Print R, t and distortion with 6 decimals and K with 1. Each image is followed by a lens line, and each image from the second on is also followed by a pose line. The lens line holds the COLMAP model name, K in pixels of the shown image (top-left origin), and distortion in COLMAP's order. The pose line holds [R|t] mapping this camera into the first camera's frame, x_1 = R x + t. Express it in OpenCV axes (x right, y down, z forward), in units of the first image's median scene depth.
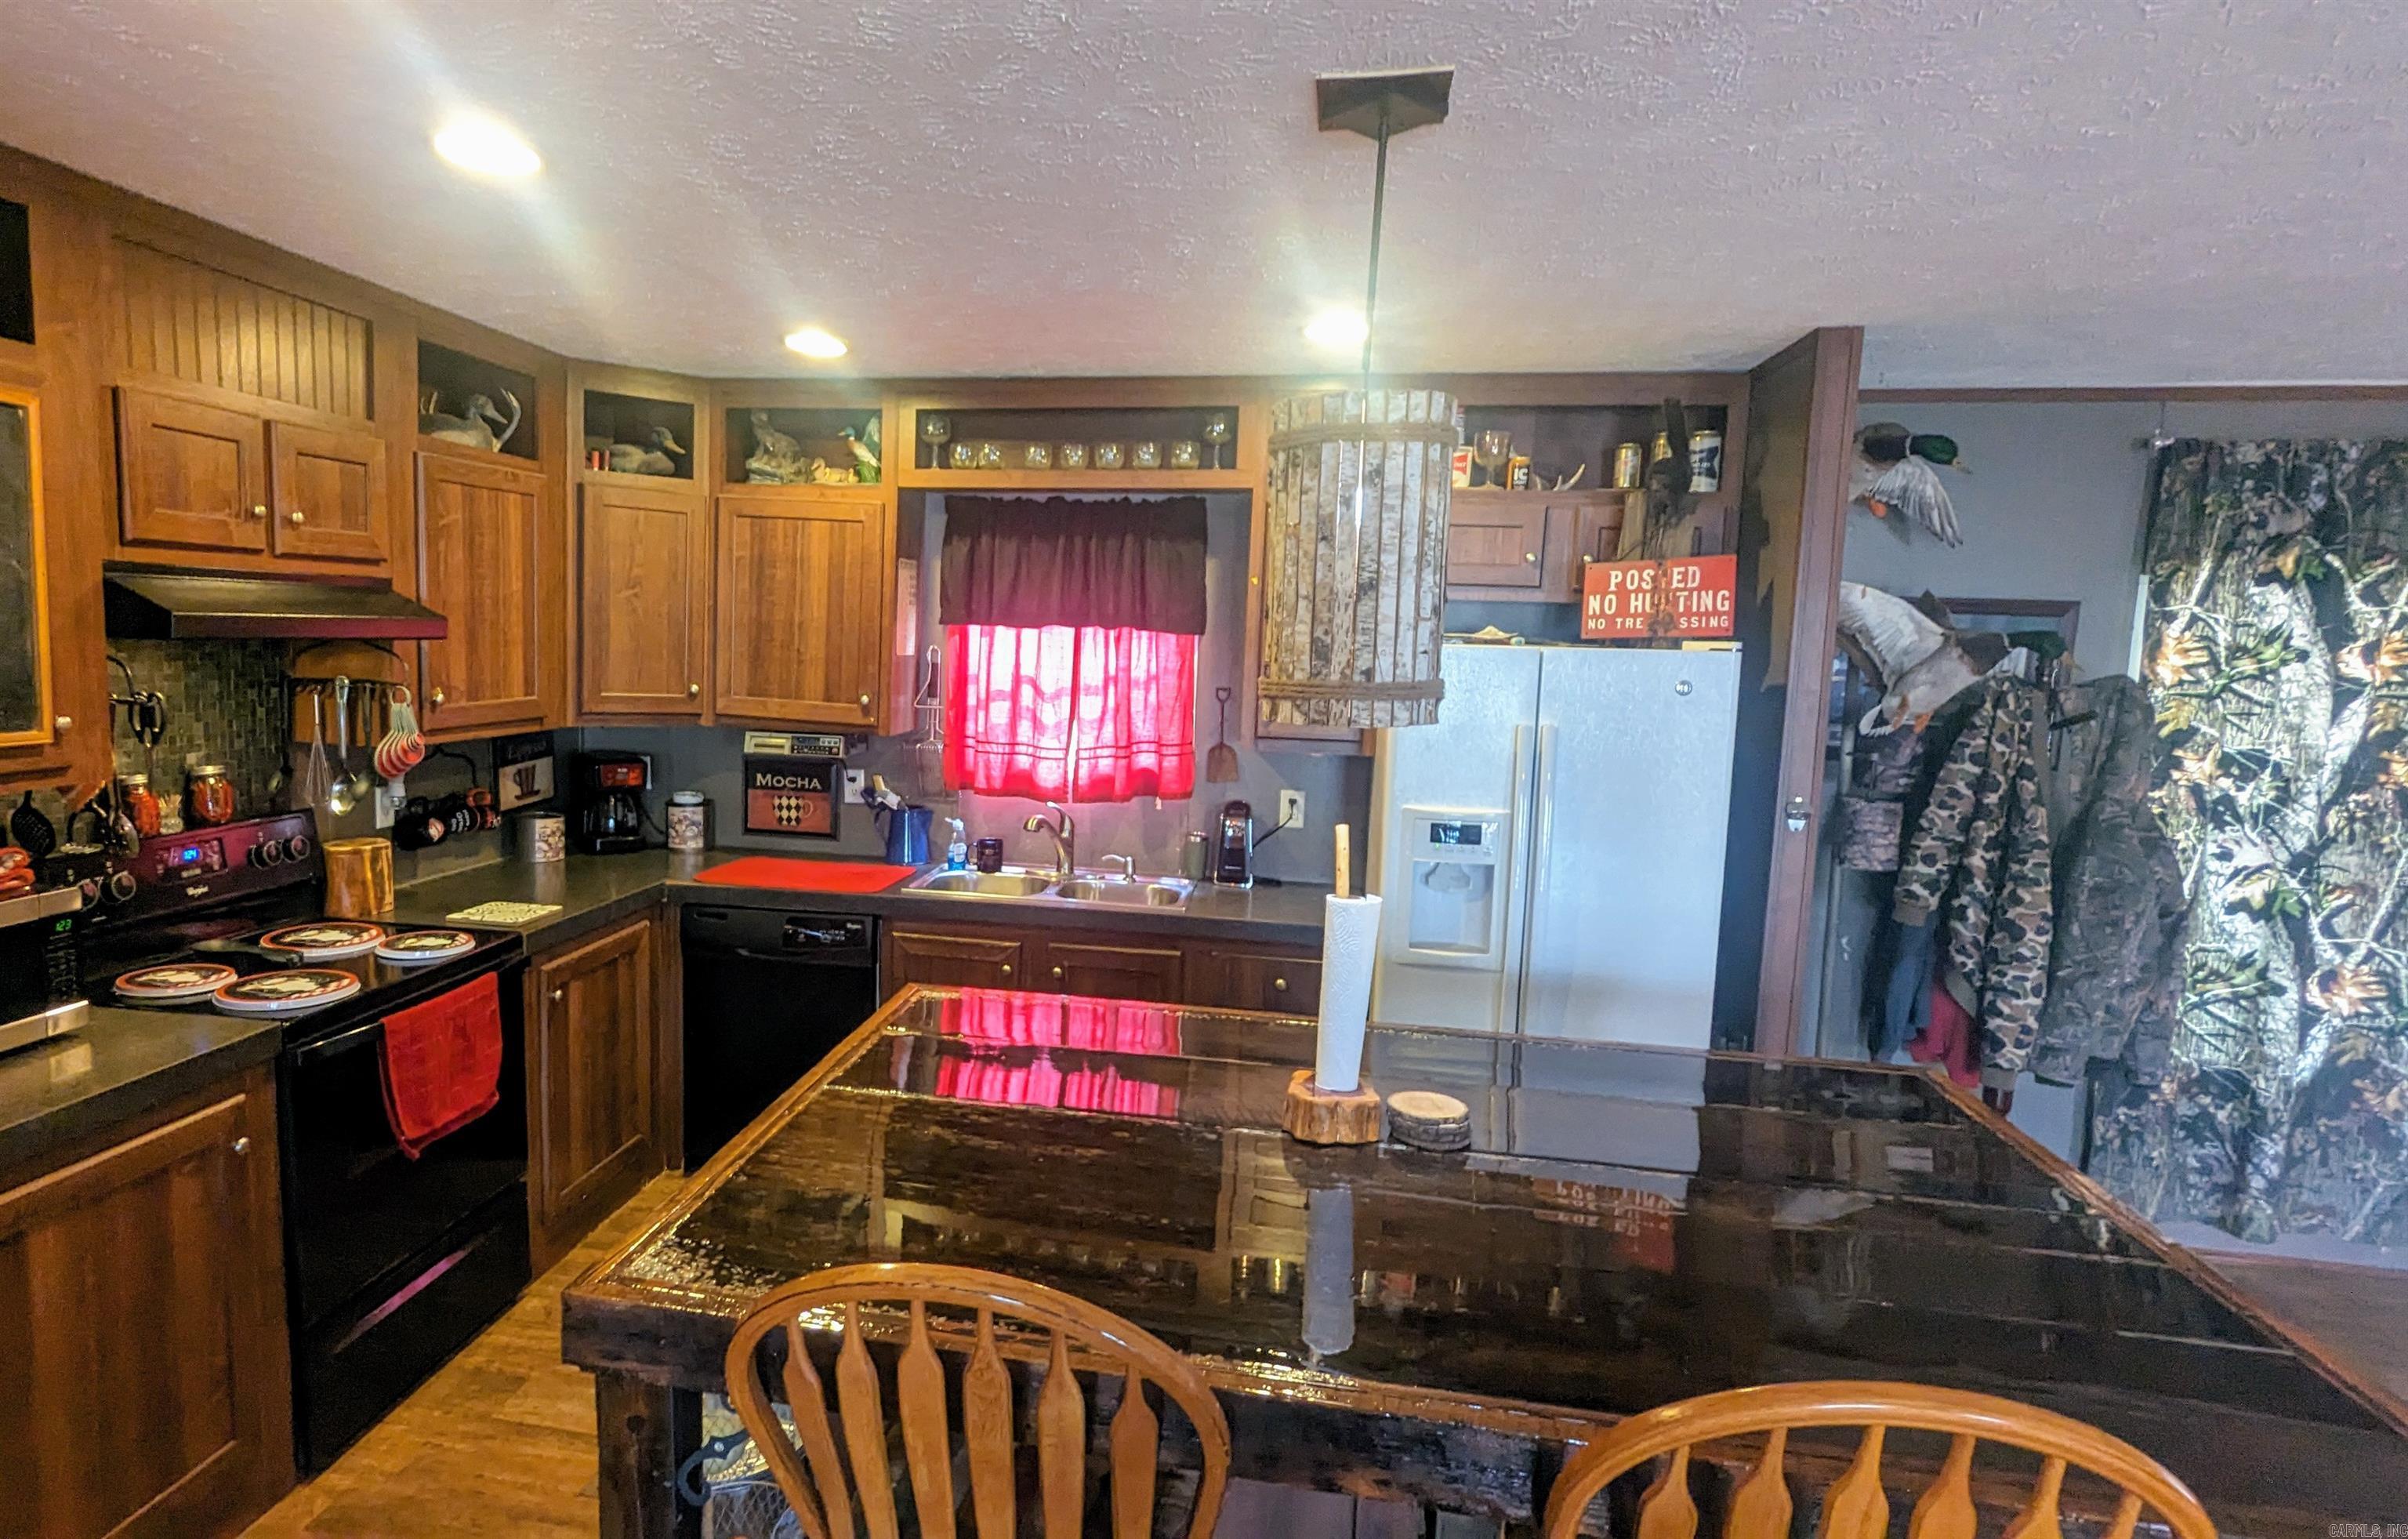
lens RADIAL K [[1315.8, 0, 1049.9], [0, 1315.8, 772.9], [0, 0, 1]] dist [0.000917, -0.000159]
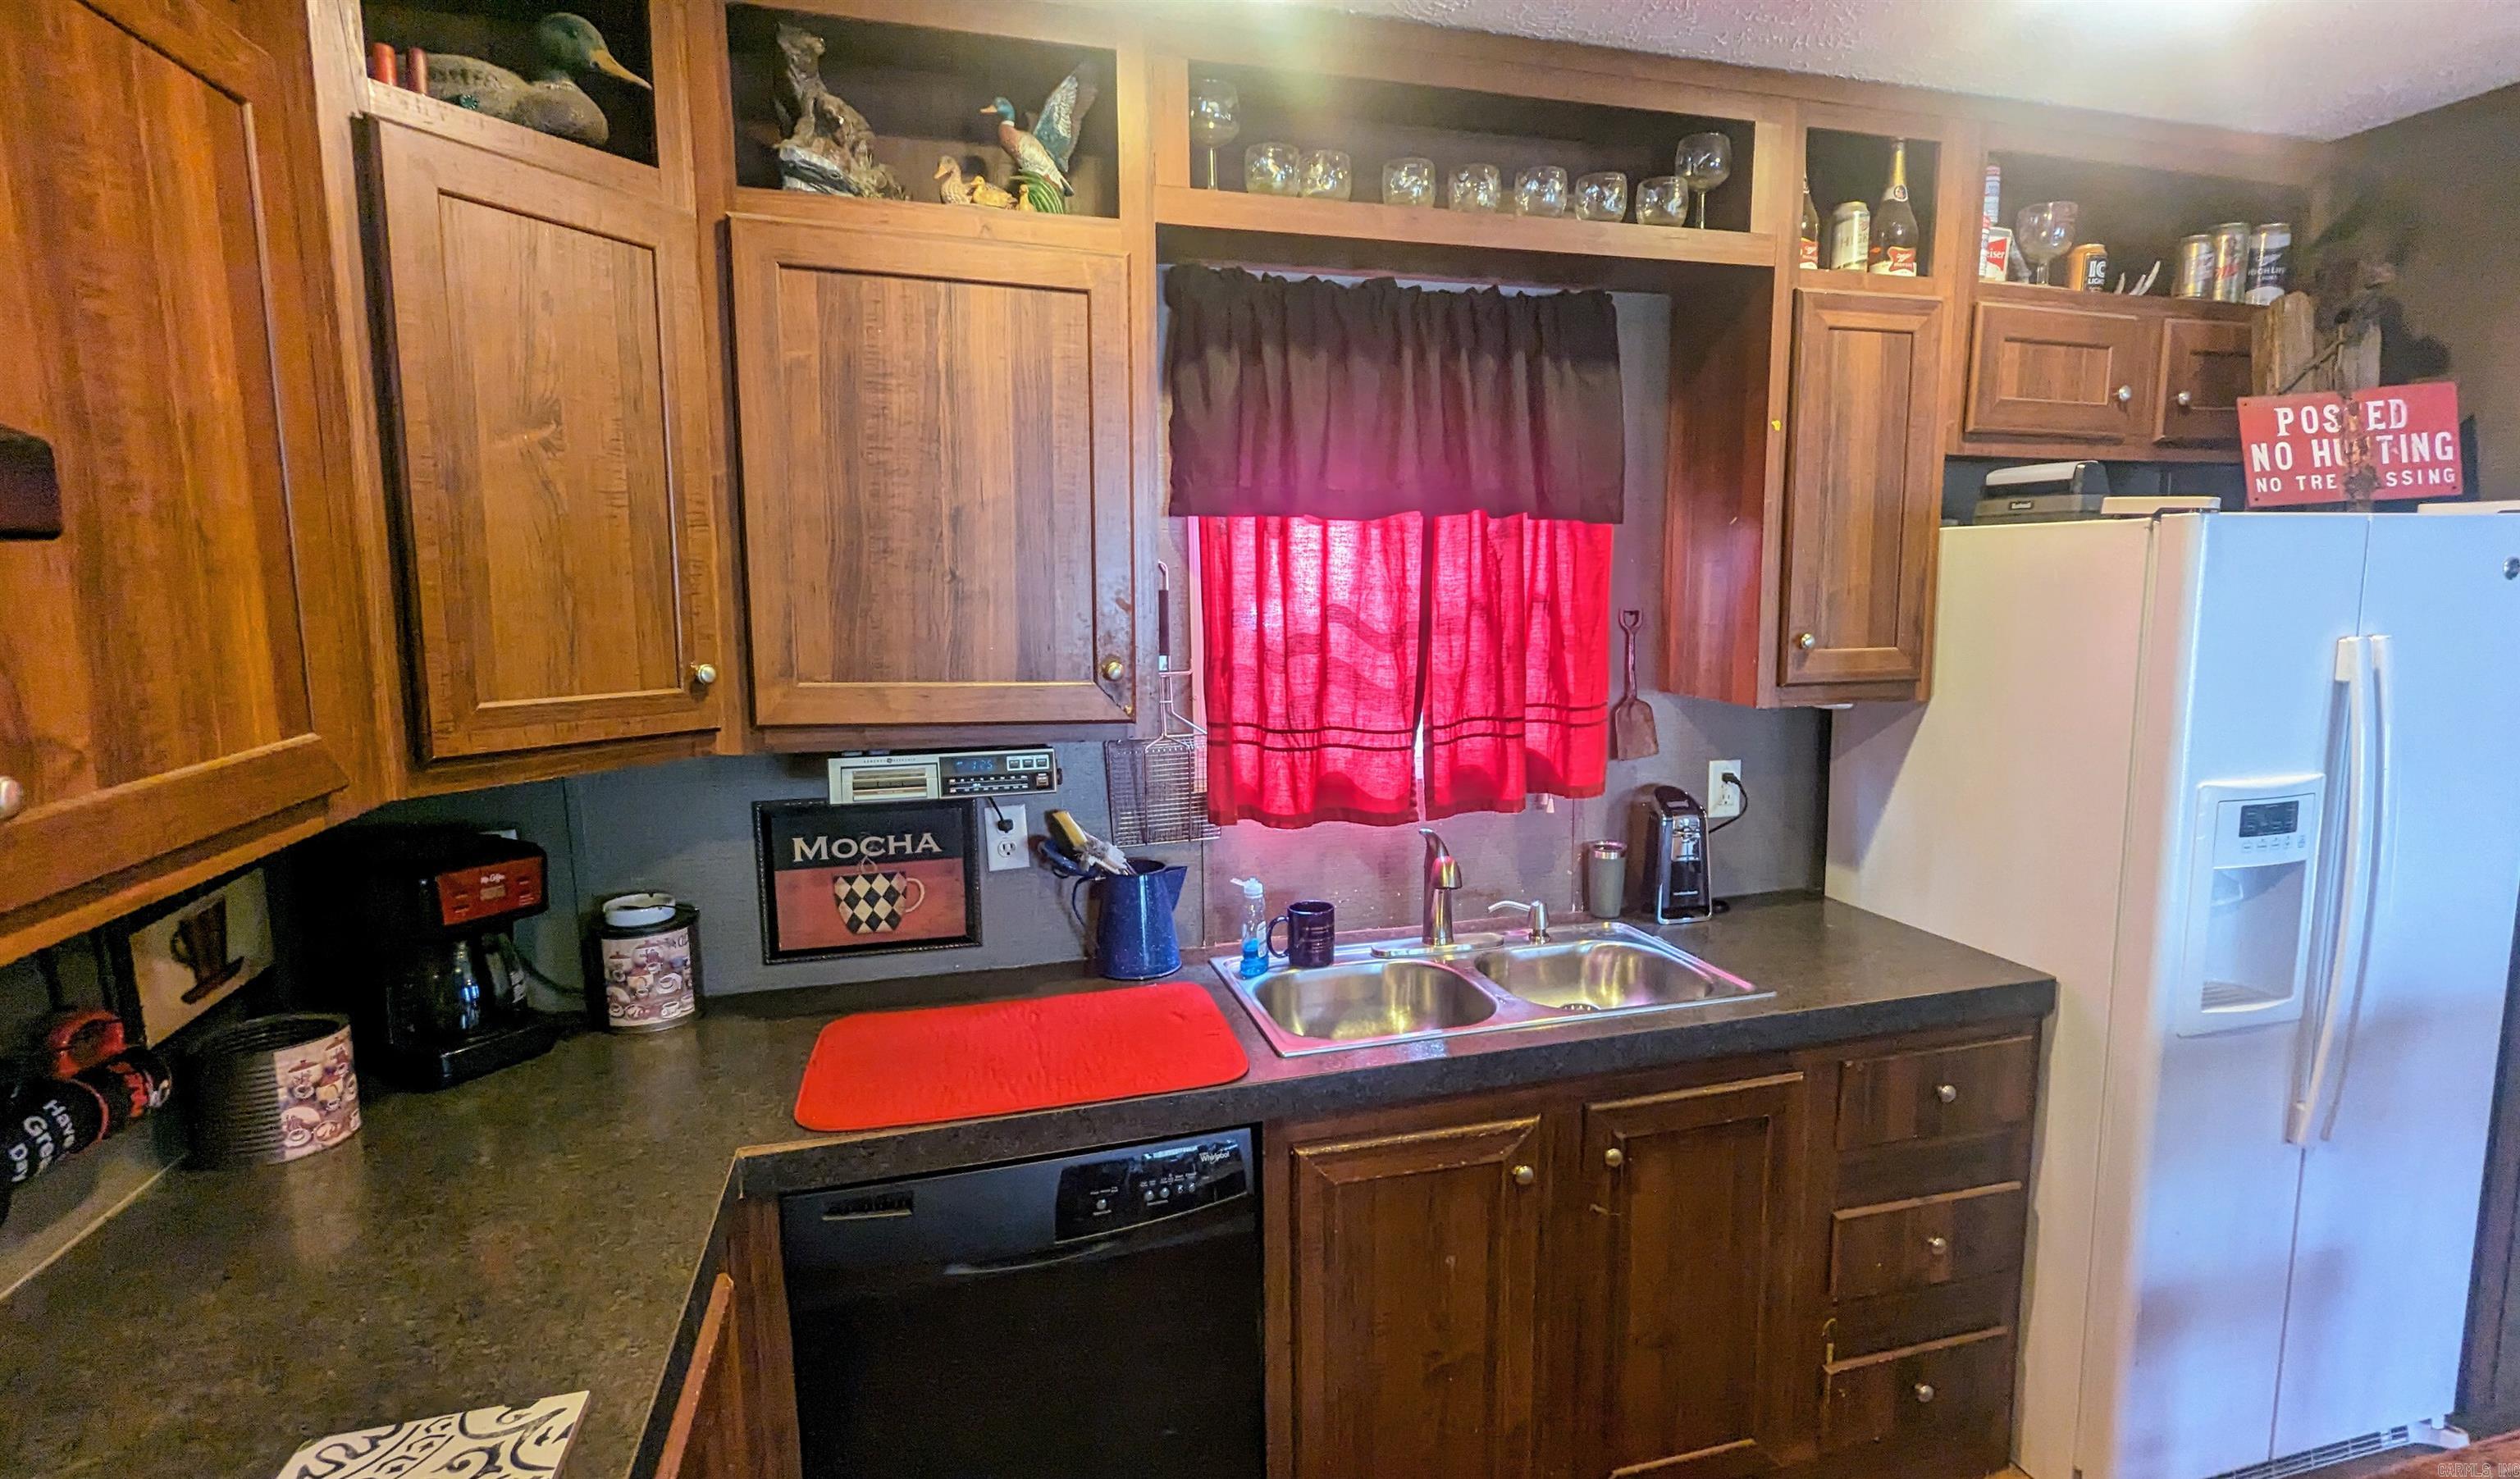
lens RADIAL K [[1261.6, 0, 1333.1], [0, 1261.6, 746.8], [0, 0, 1]] dist [-0.002281, 0.000331]
pose [[0.880941, -0.100374, 0.462459, -0.357338], [0.082706, 0.994862, 0.058381, -0.059672], [-0.465943, -0.013182, 0.884716, 0.688141]]
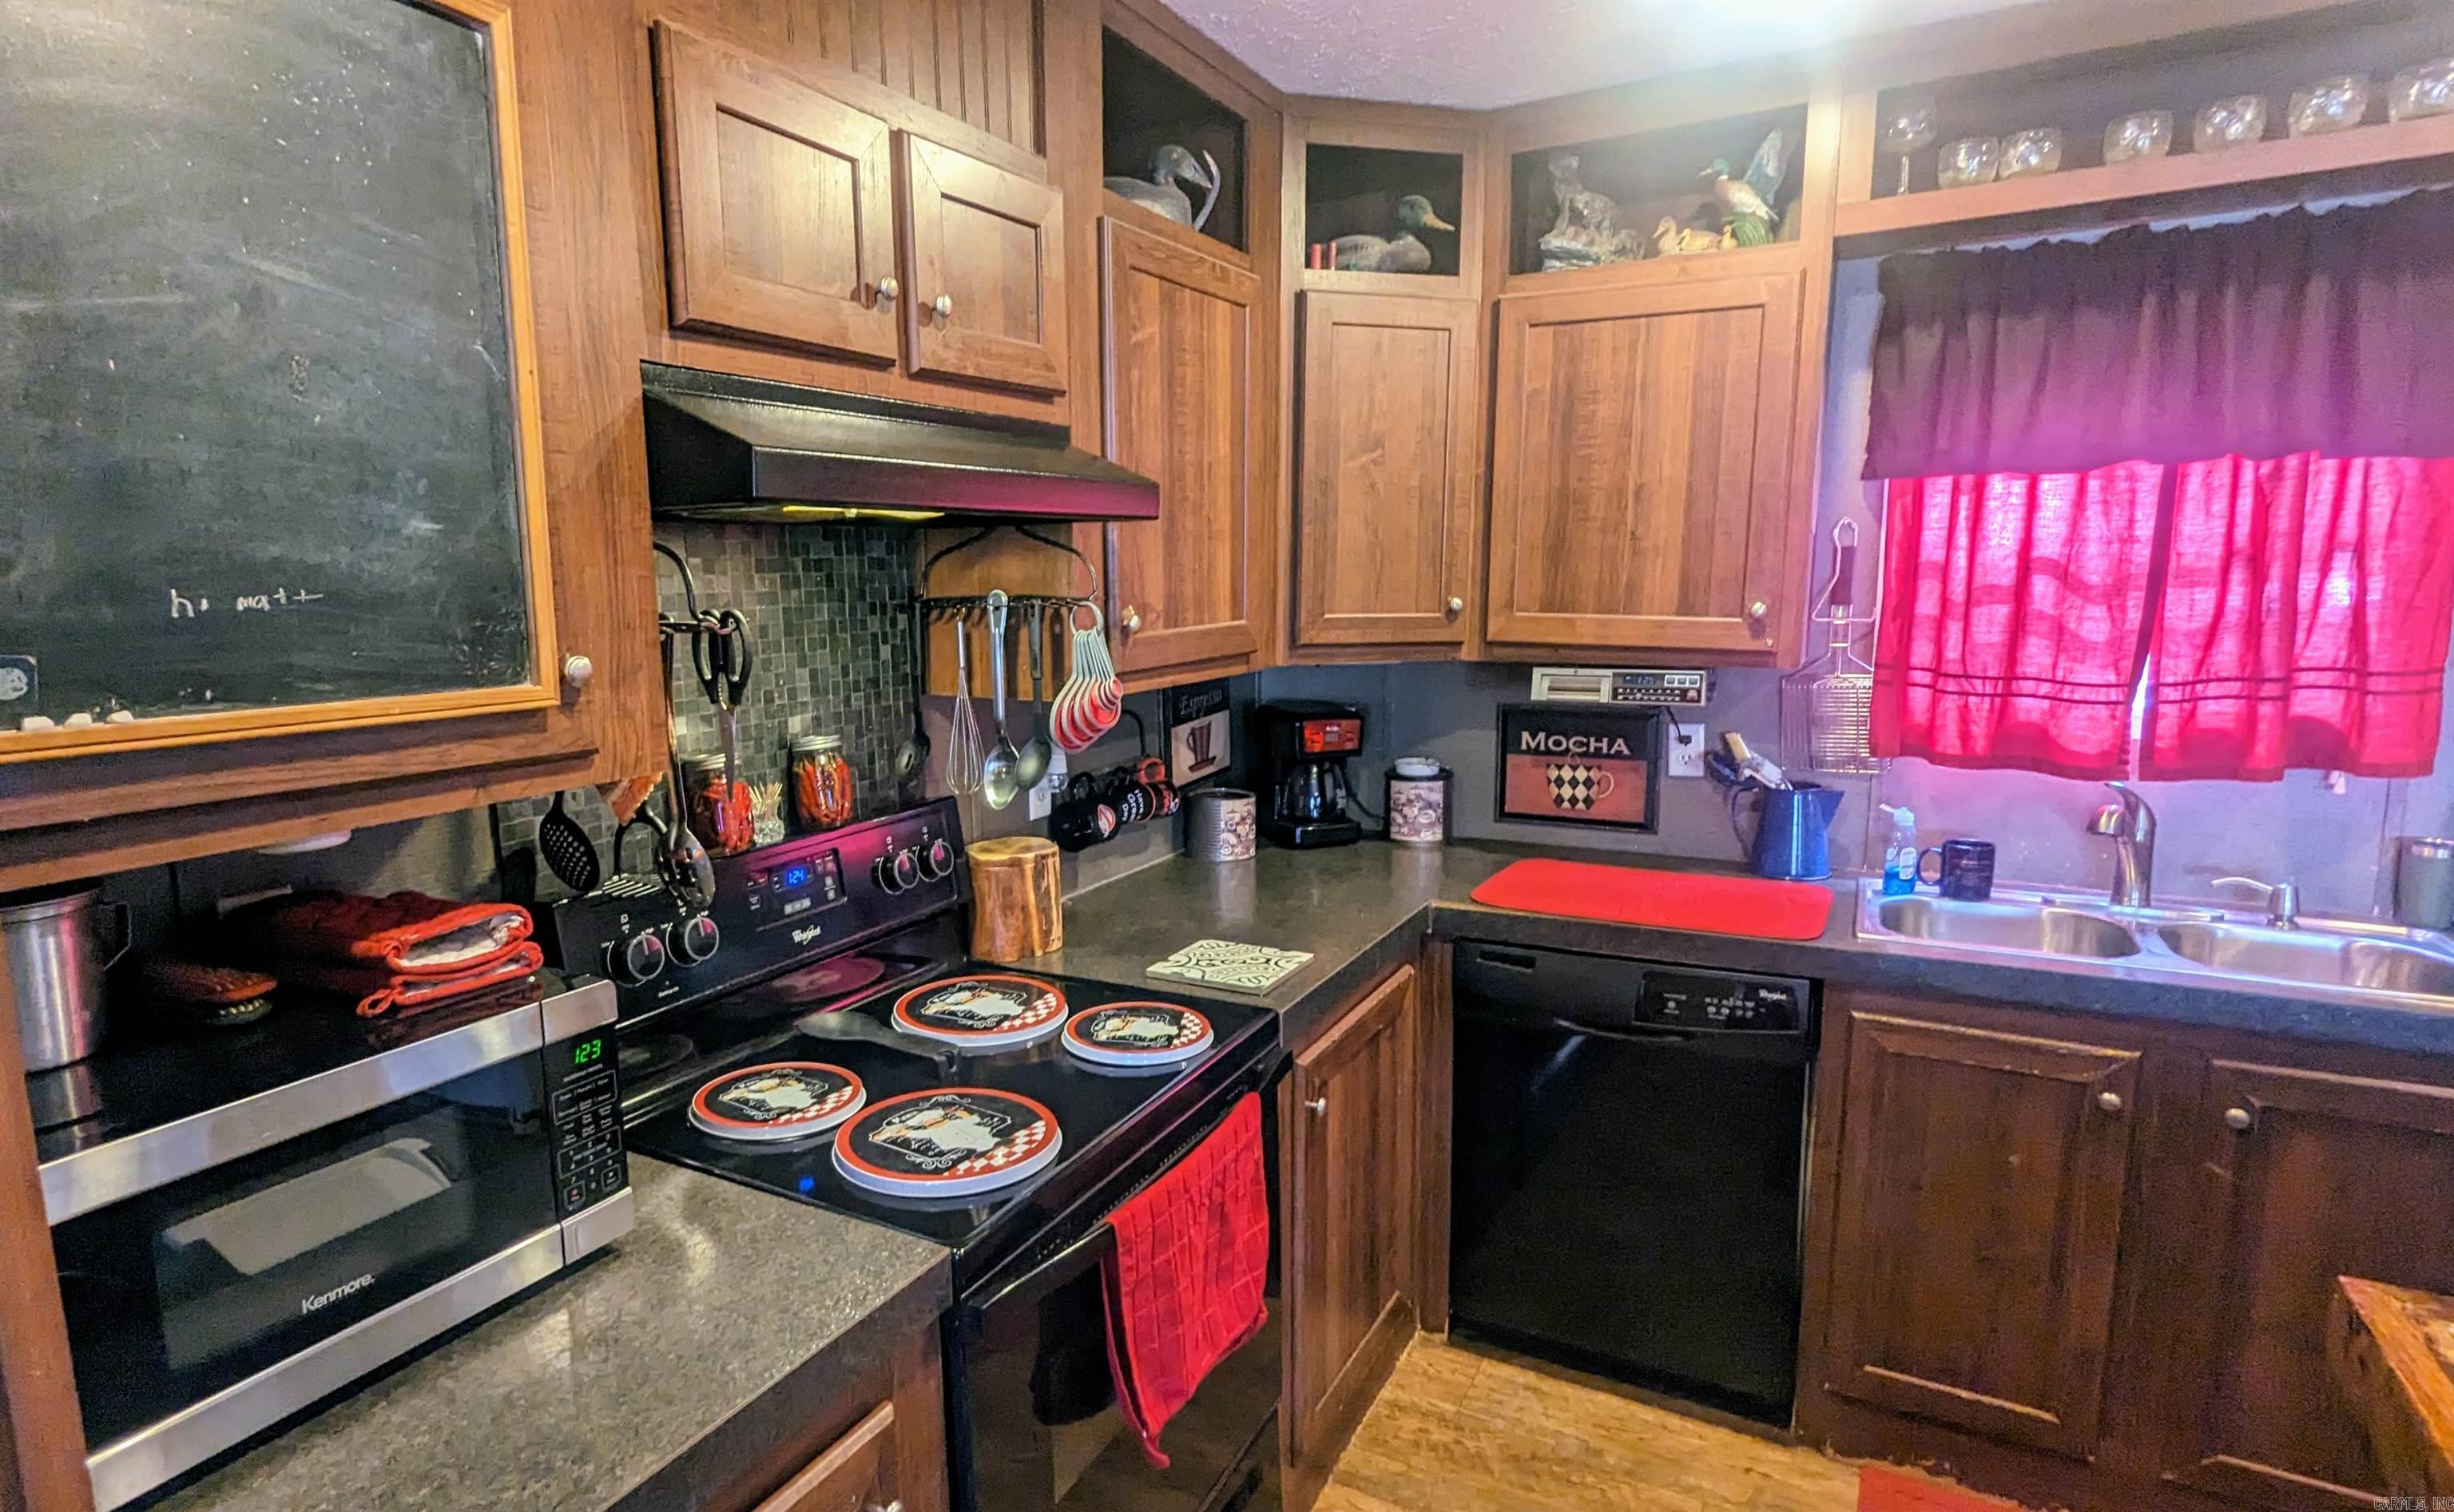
lens RADIAL K [[1300.6, 0, 1082.3], [0, 1300.6, 768.6], [0, 0, 1]] dist [0.001178, -0.000002]
pose [[0.933220, 0.003687, -0.359287, -0.267249], [0.010586, 0.999231, 0.037752, -0.010780], [0.359150, -0.039034, 0.932463, 0.417078]]
